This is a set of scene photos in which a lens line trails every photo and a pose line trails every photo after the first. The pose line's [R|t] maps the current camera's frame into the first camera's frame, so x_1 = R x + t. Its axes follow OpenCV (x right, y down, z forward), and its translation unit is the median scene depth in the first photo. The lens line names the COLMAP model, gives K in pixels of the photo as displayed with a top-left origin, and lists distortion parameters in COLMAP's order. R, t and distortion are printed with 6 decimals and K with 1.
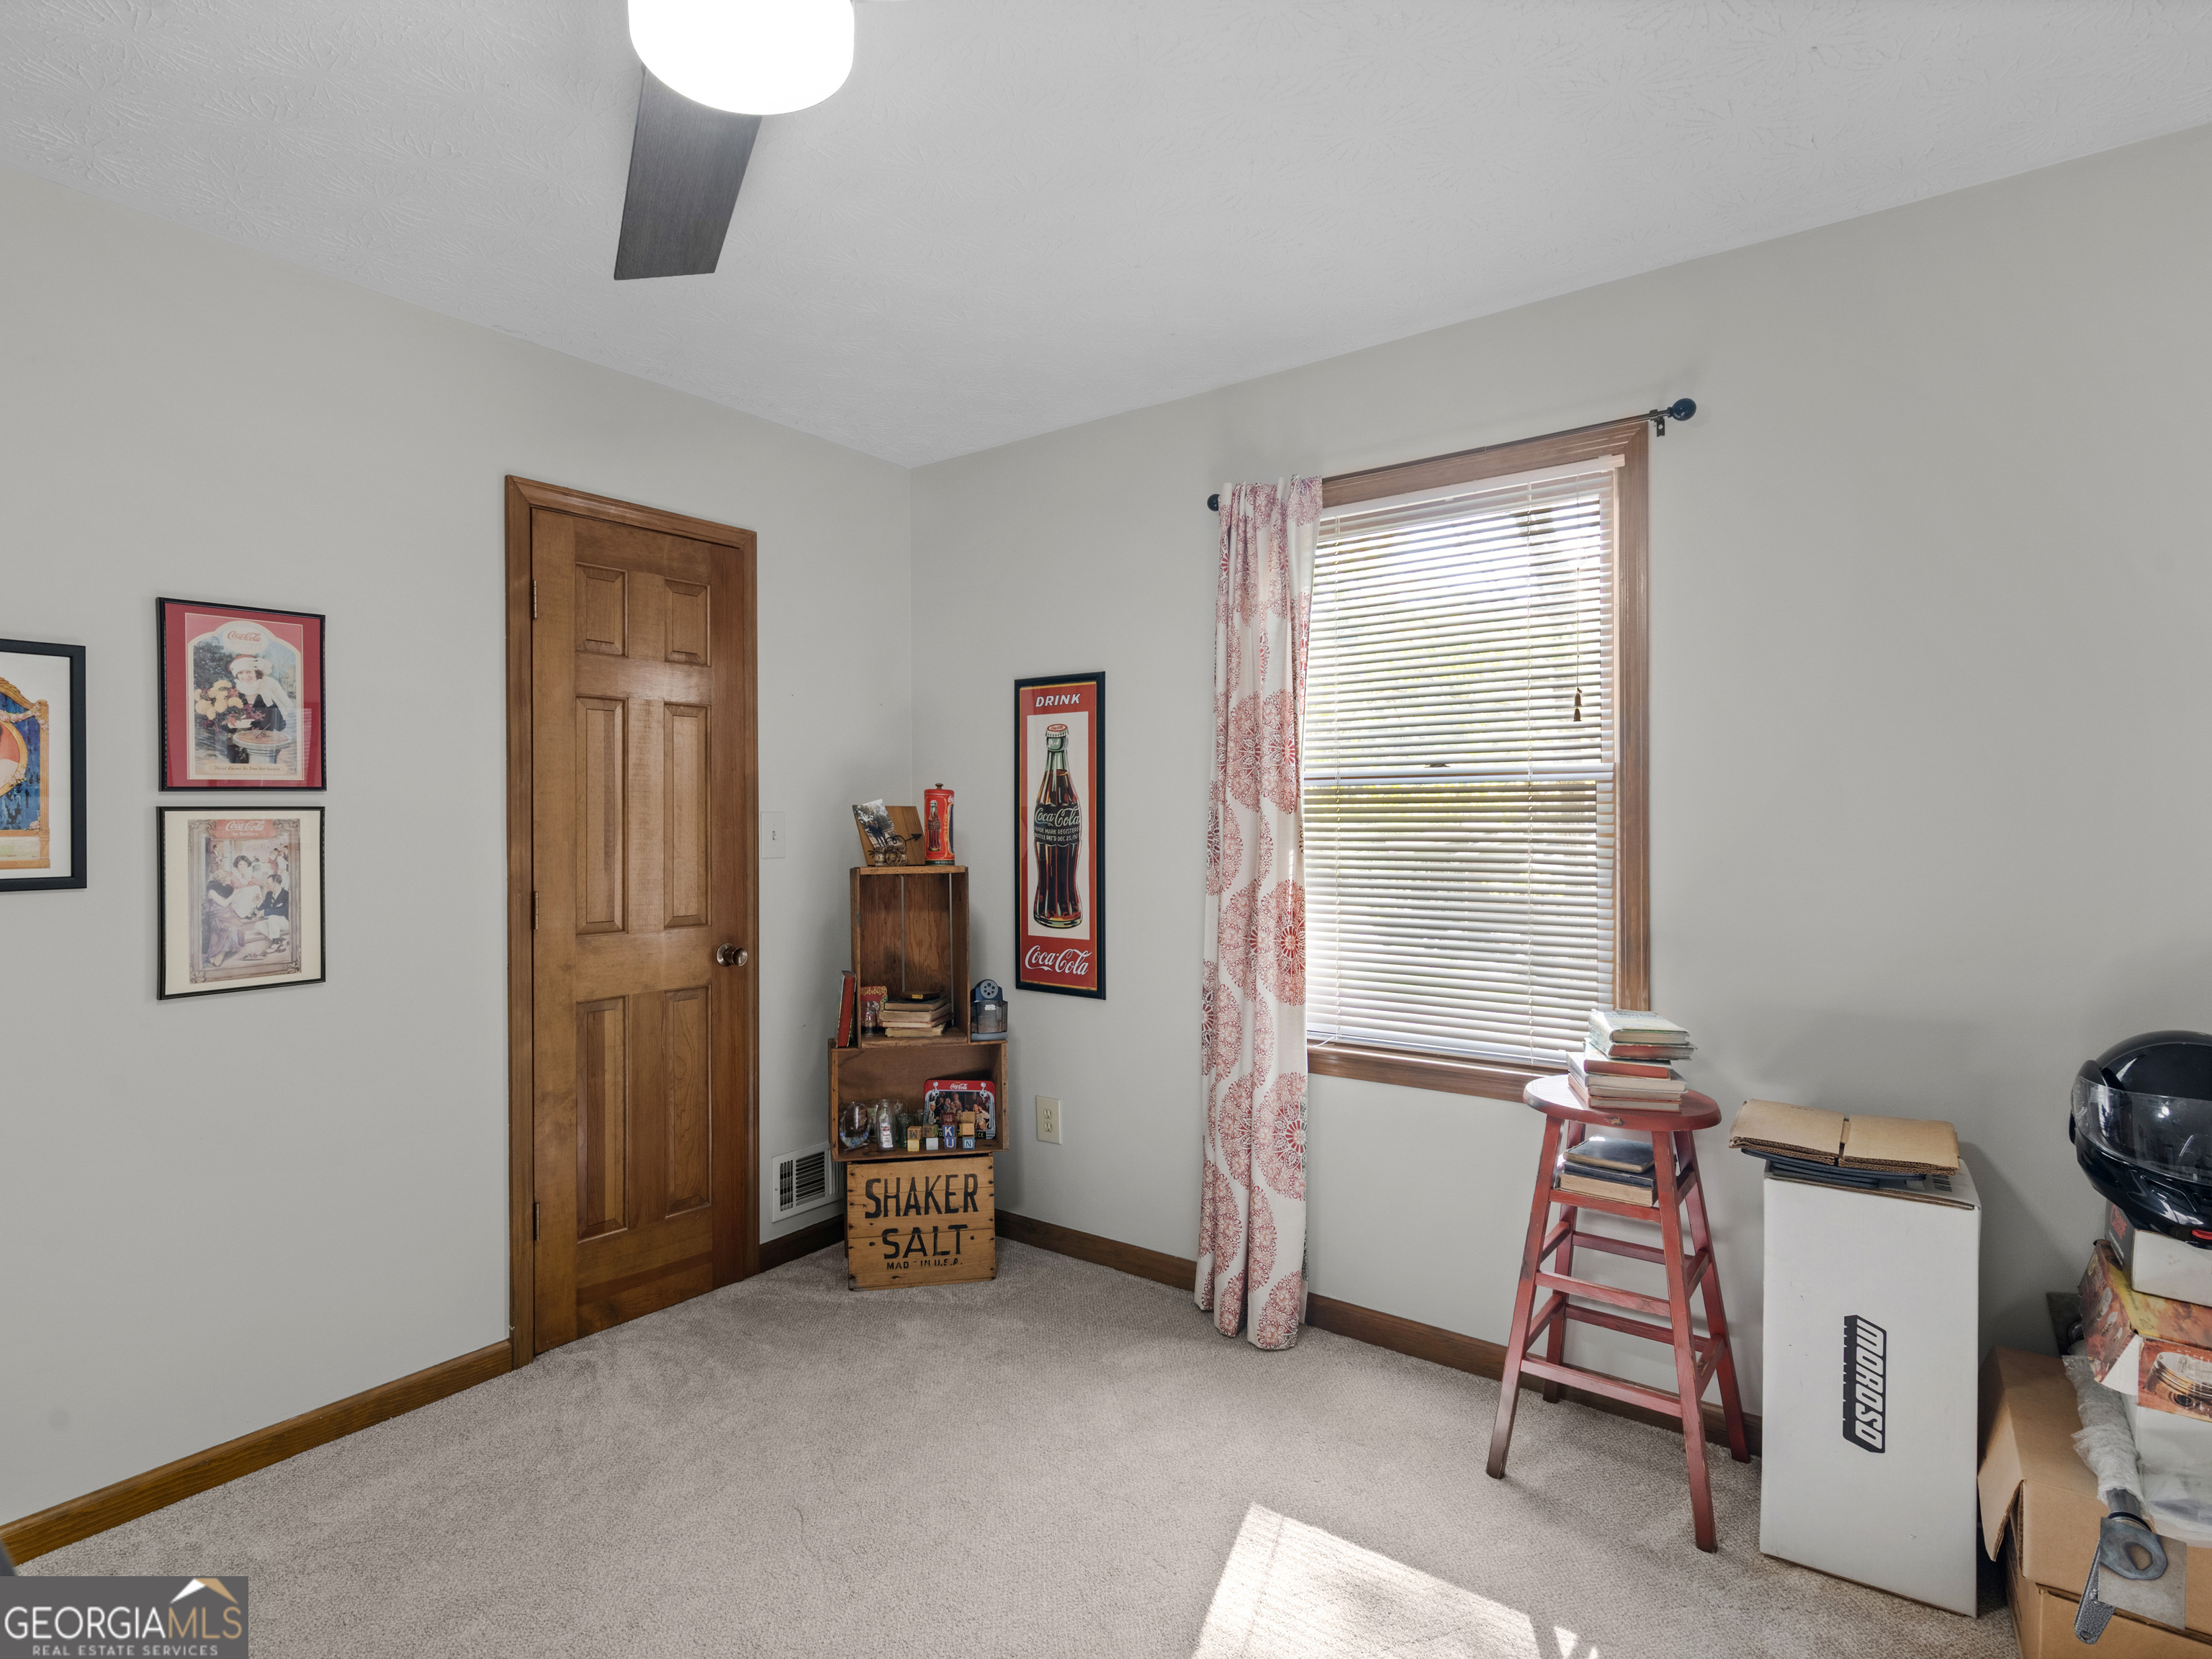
lens RADIAL K [[1148.9, 0, 1103.0], [0, 1148.9, 819.6], [0, 0, 1]] dist [-0.000215, -0.000705]
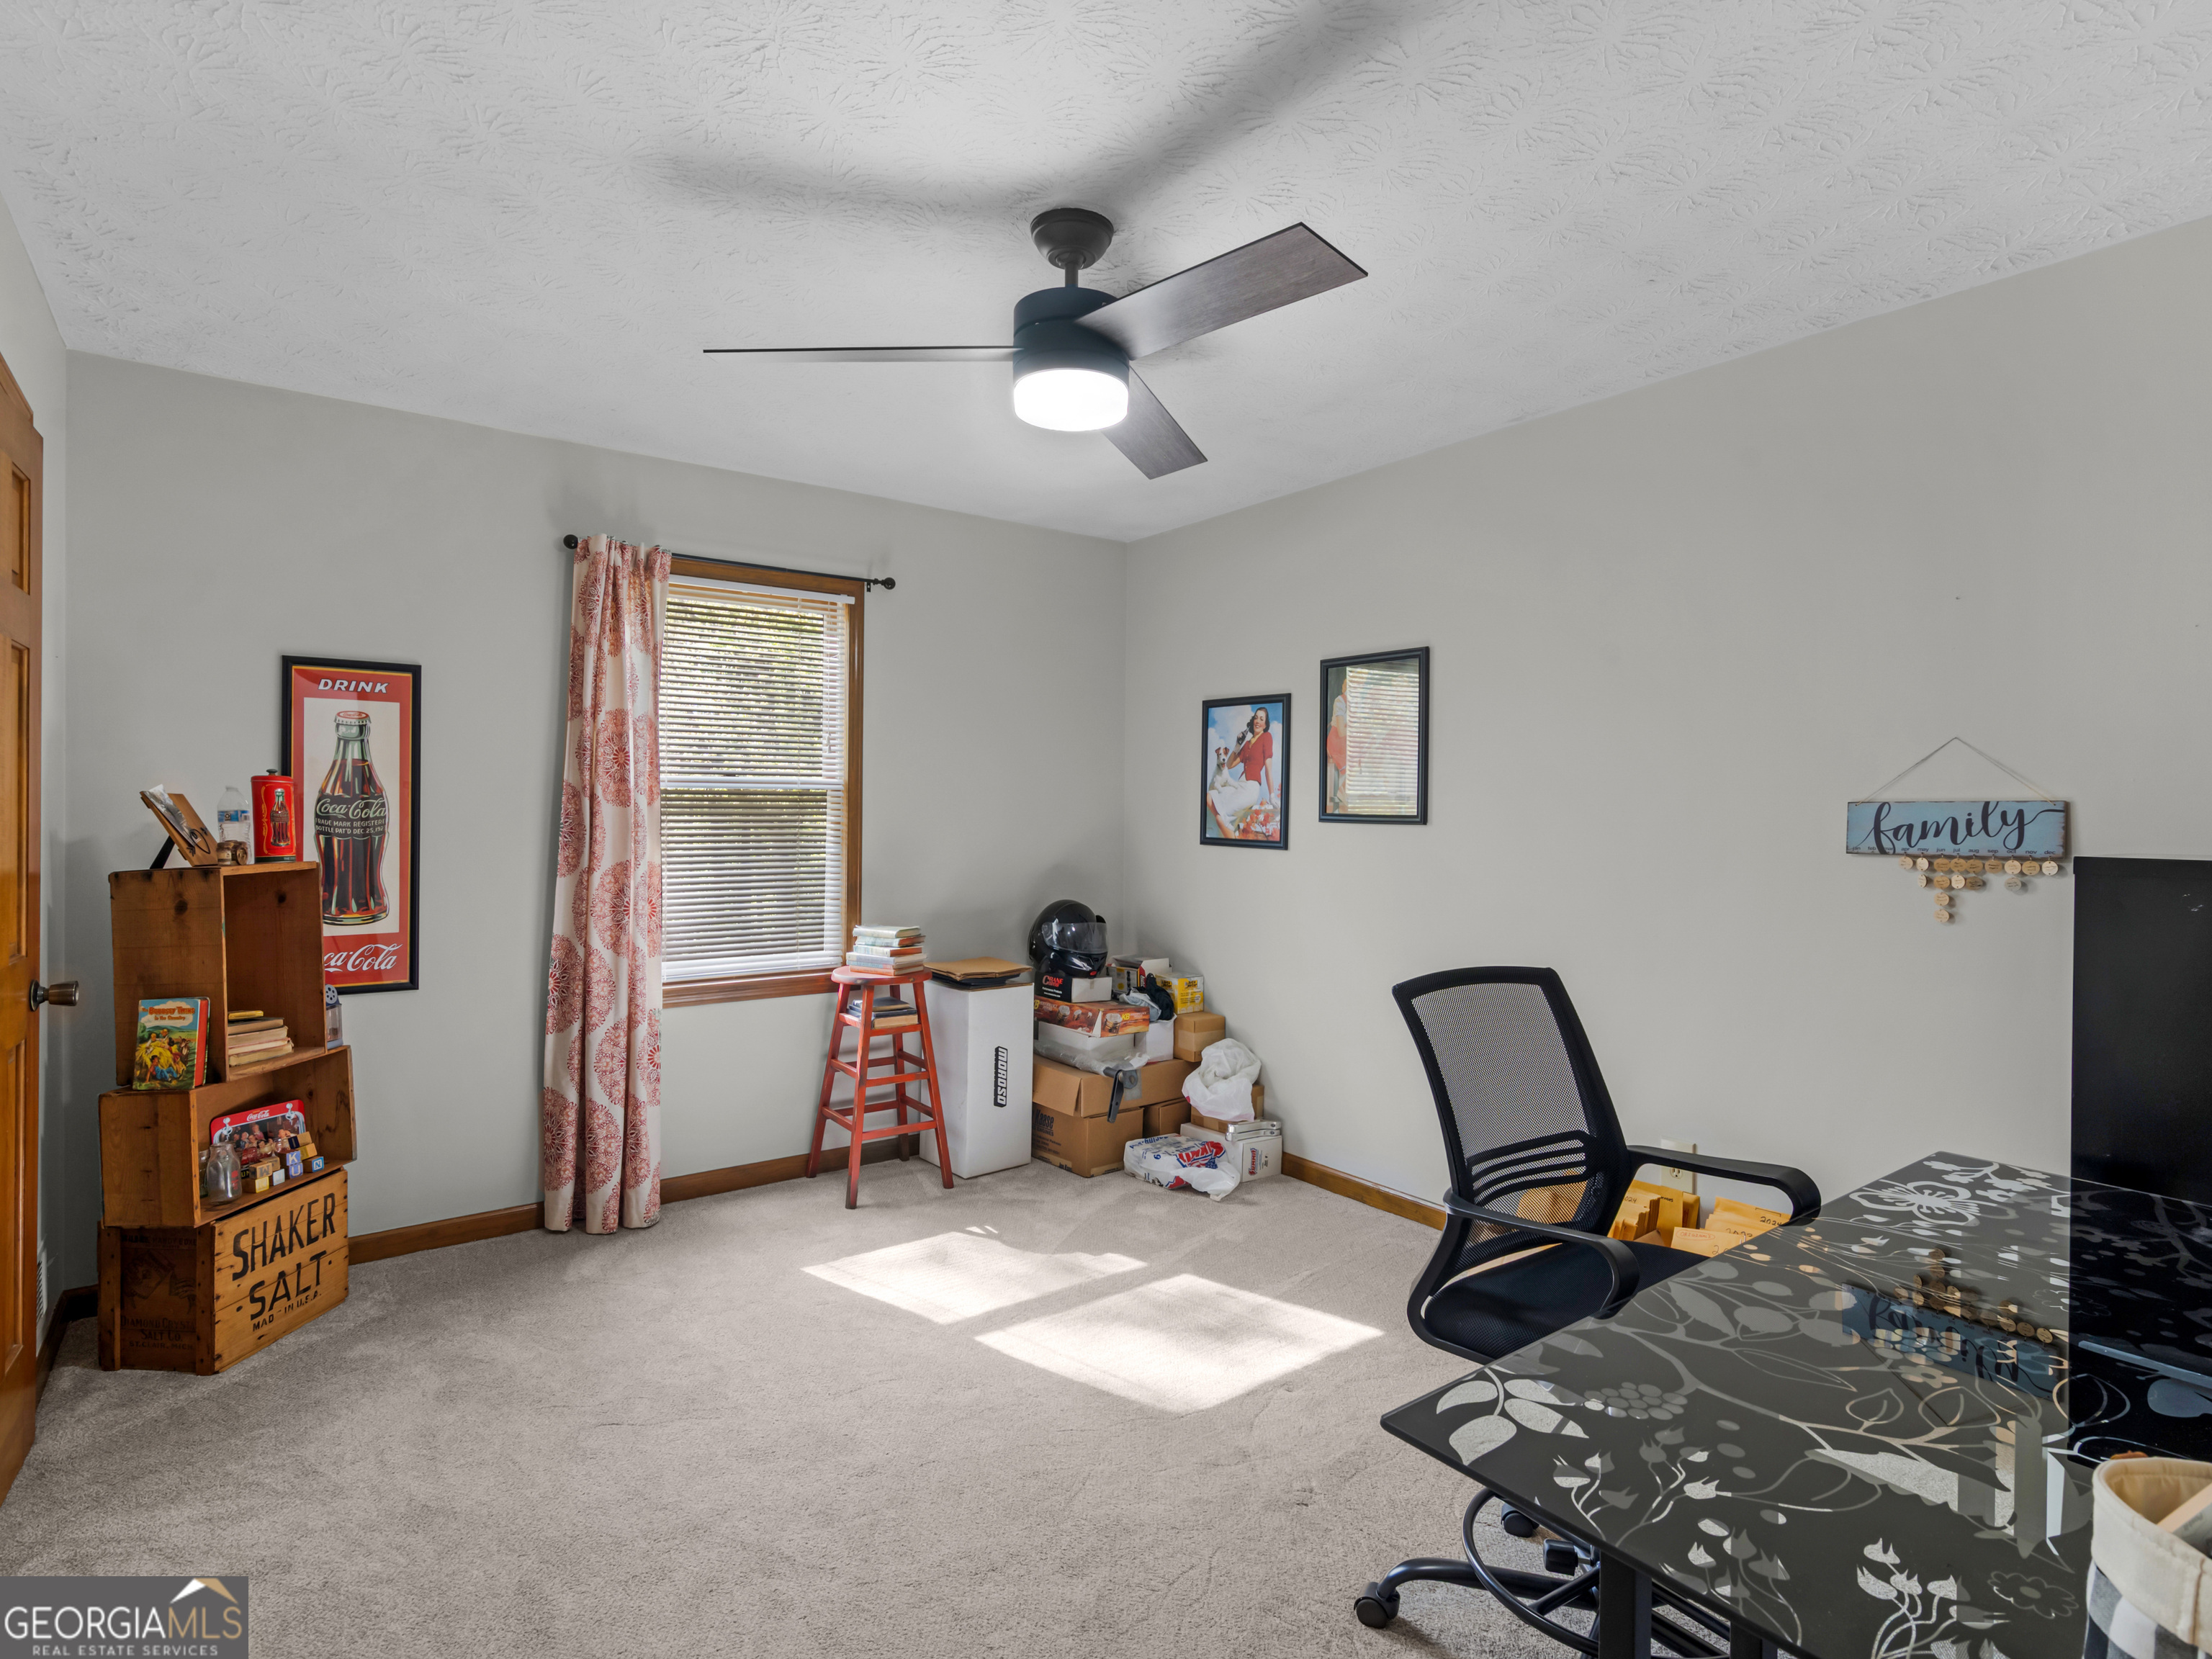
lens RADIAL K [[1148.9, 0, 1103.0], [0, 1148.9, 819.6], [0, 0, 1]] dist [-0.000215, -0.000705]
pose [[0.262134, -0.003637, 0.965025, -0.849624], [-0.005721, 0.999969, 0.005322, -0.001846], [-0.965015, -0.006916, 0.262105, 0.159104]]
